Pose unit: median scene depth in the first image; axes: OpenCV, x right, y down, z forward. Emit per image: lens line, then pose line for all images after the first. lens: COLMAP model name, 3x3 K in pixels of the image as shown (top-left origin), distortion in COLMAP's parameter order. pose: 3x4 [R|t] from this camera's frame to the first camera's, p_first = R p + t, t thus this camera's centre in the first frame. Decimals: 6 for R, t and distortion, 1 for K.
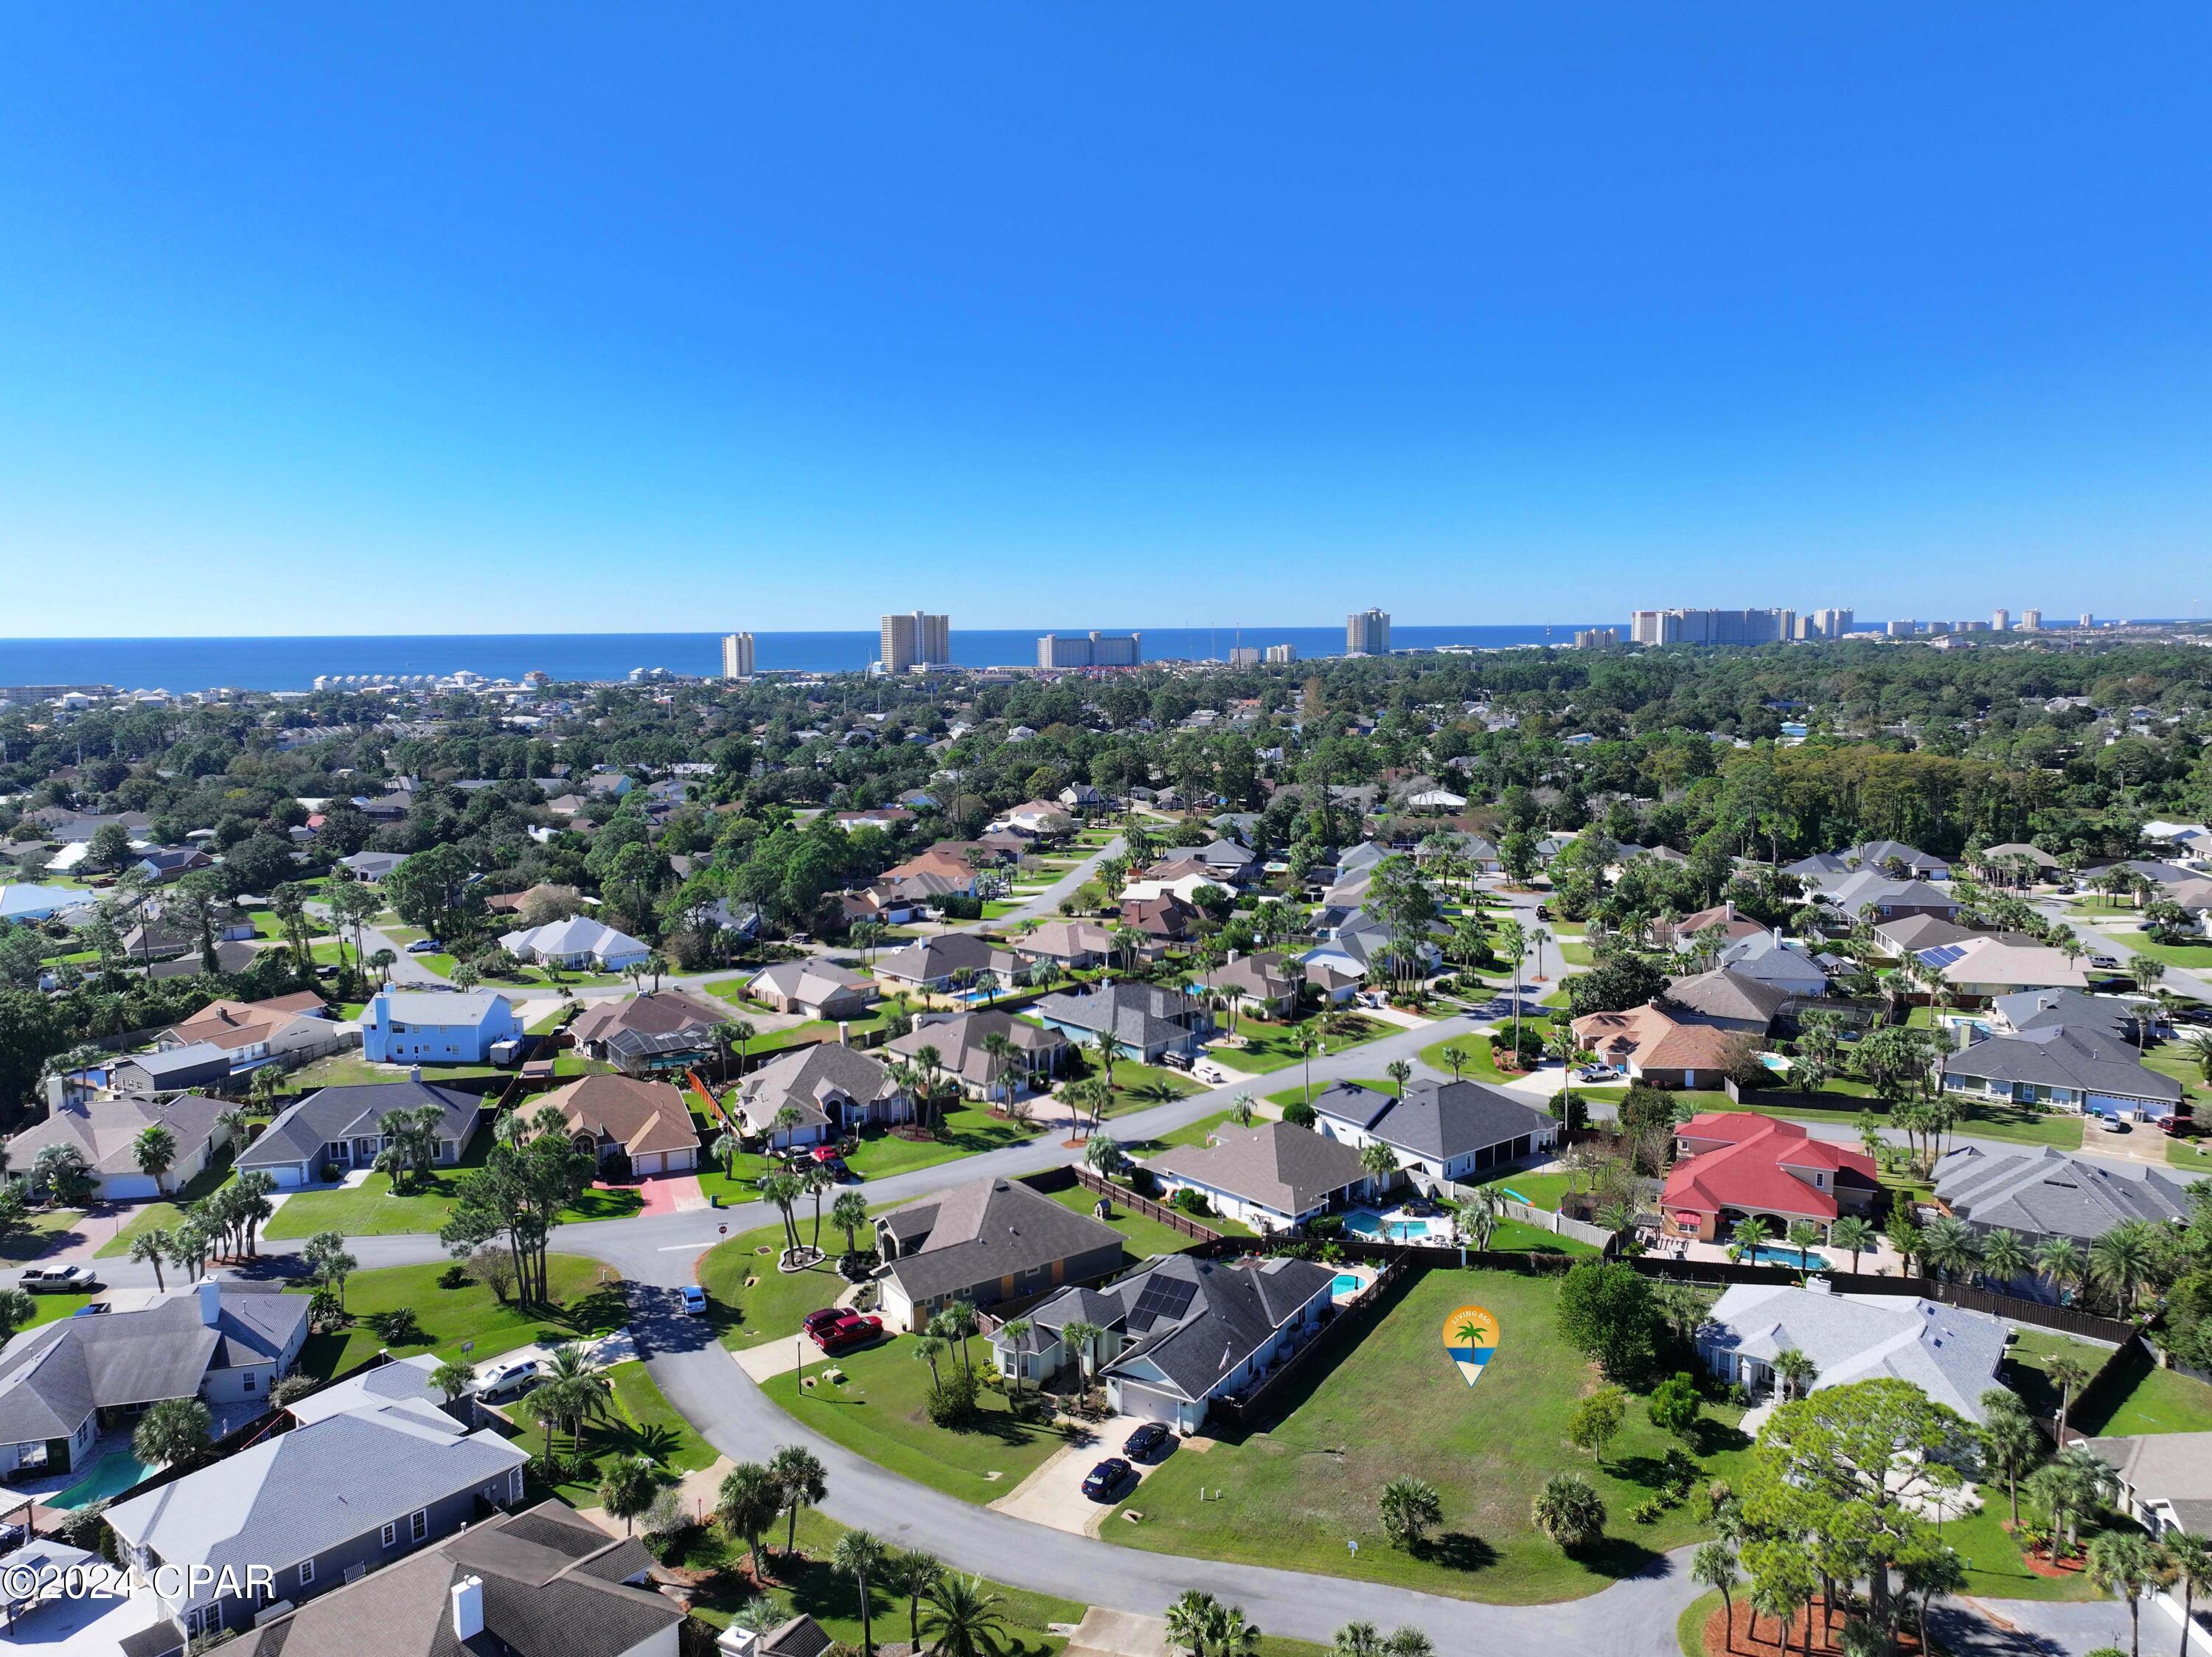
lens RADIAL K [[1545.9, 0, 1104.6], [0, 1545.9, 828.0], [0, 0, 1]] dist [-0.003967, 0.022909]
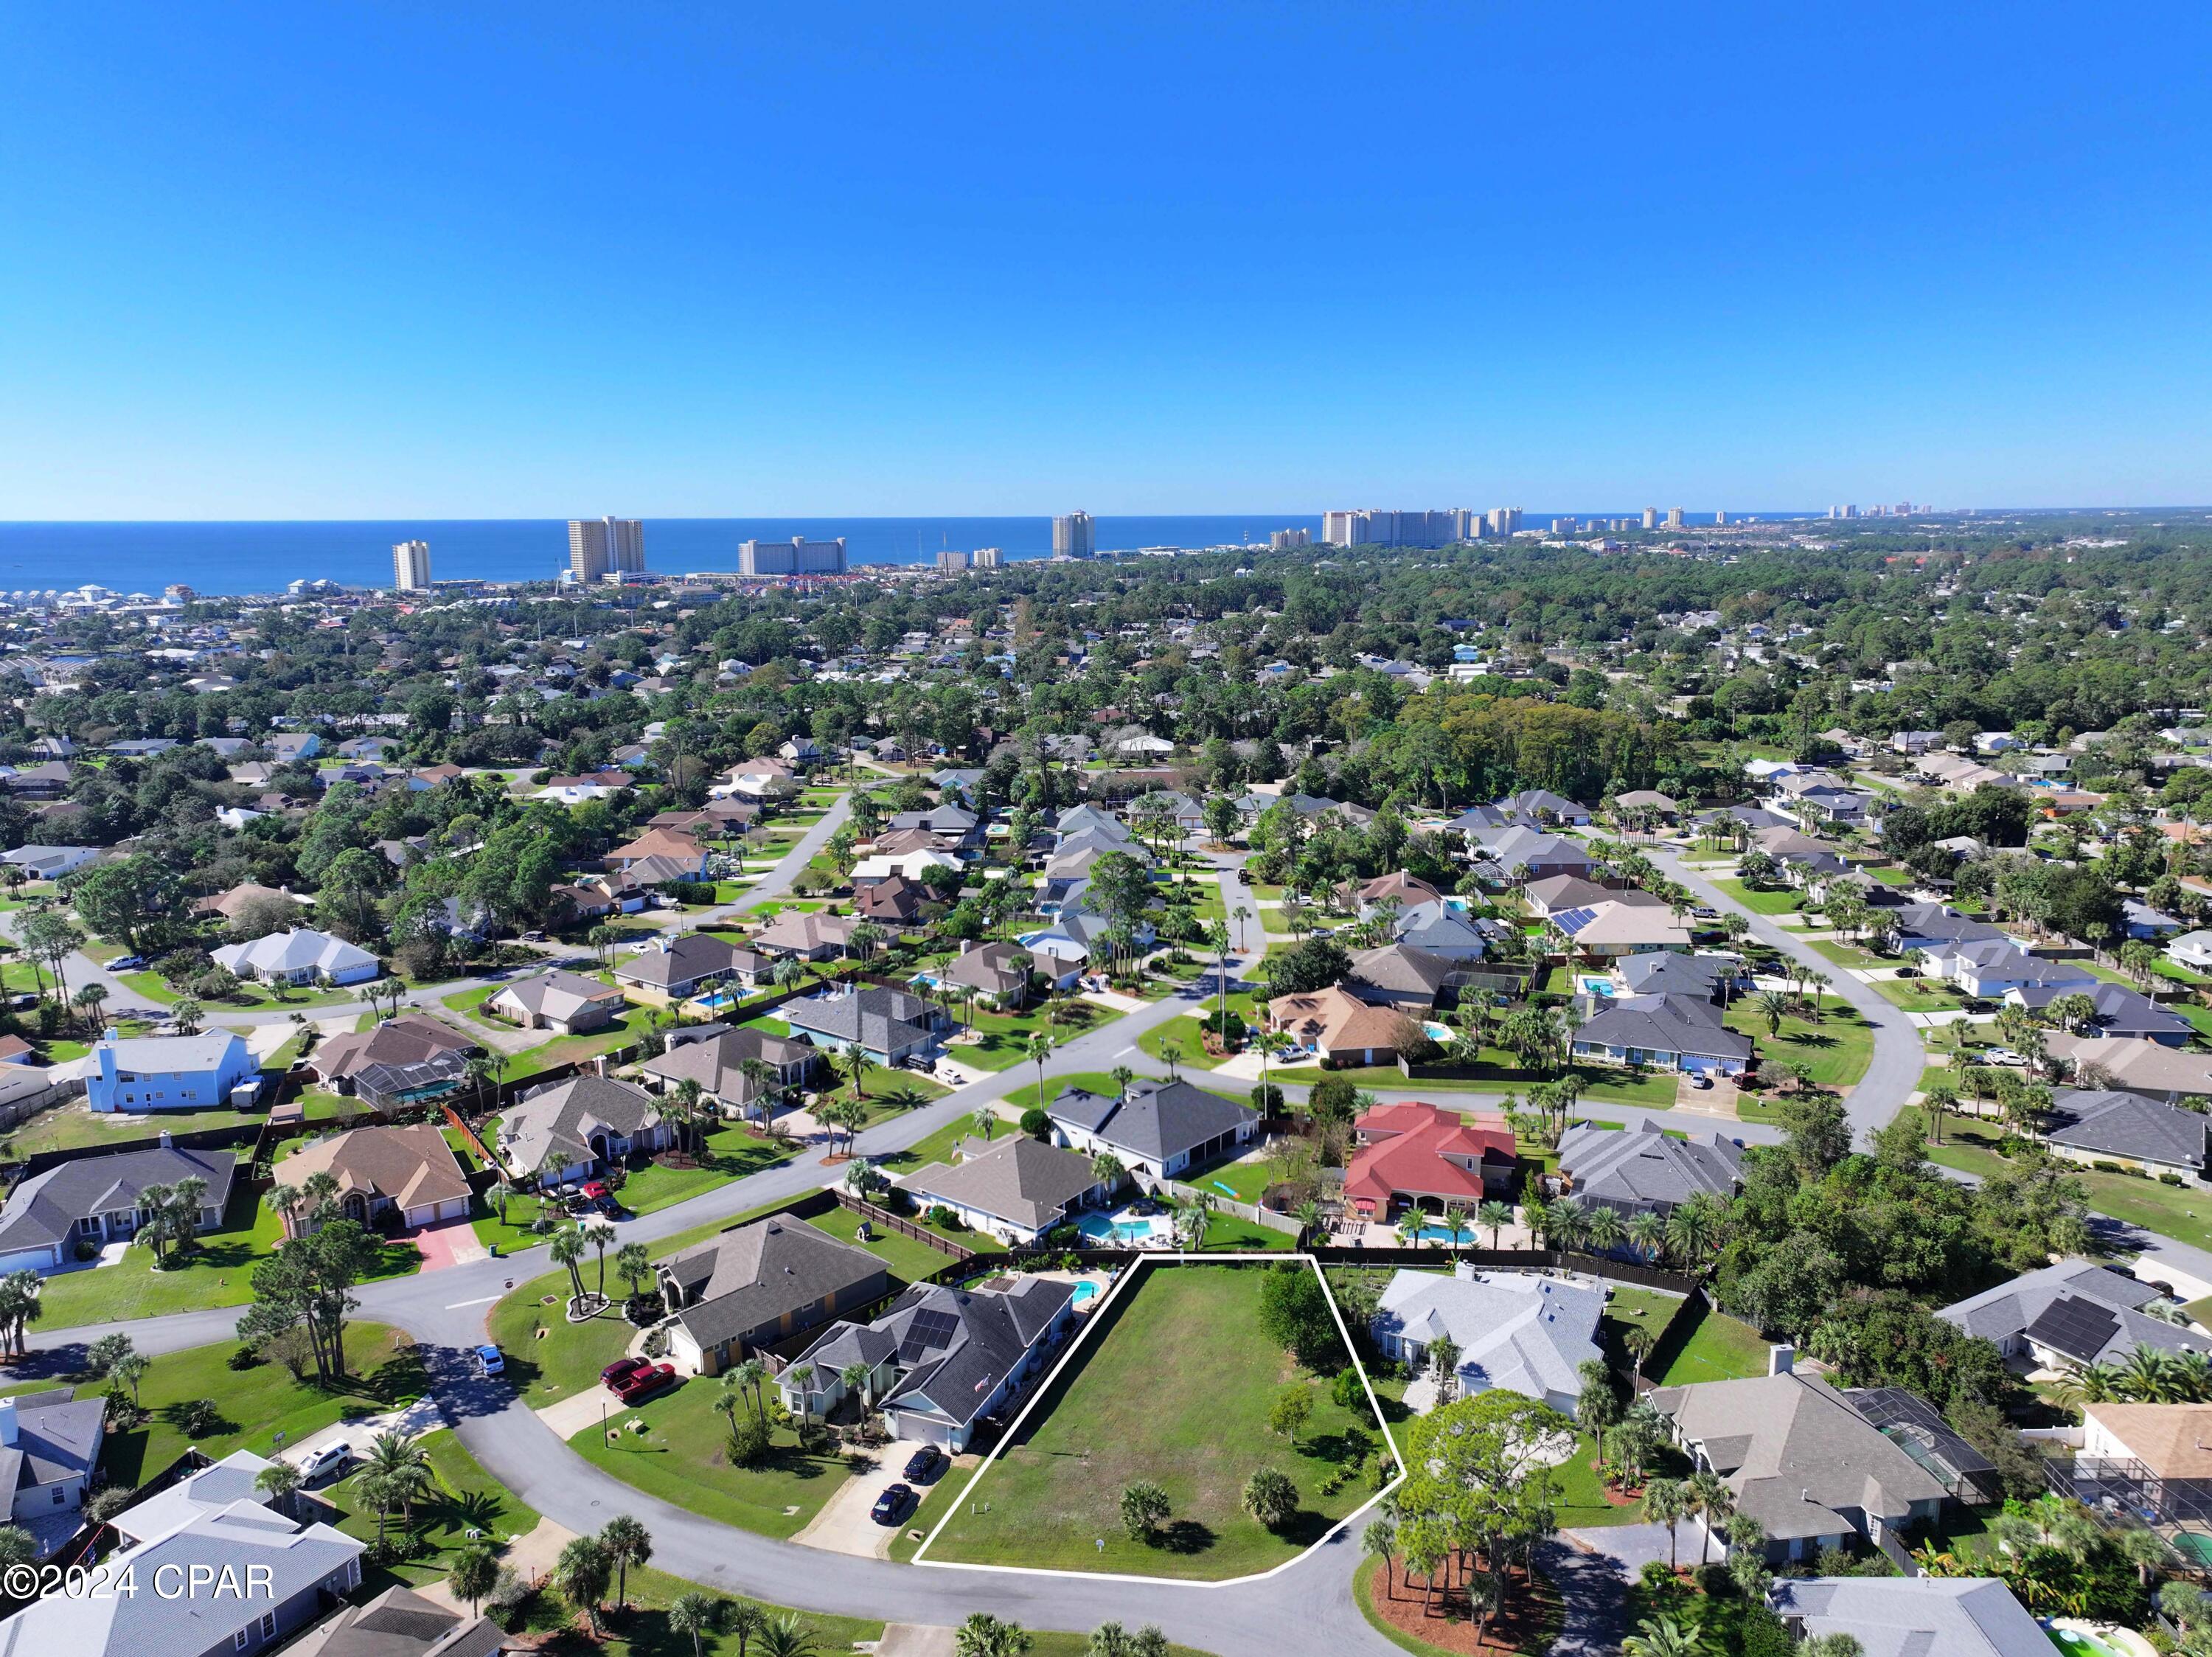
lens RADIAL K [[1545.9, 0, 1099.7], [0, 1545.9, 830.5], [0, 0, 1]] dist [-0.003967, 0.022909]
pose [[0.982899, -0.033003, 0.181166, -0.019530], [0.020364, 0.997255, 0.071186, -0.084677], [-0.183018, -0.066280, 0.980873, -0.073564]]
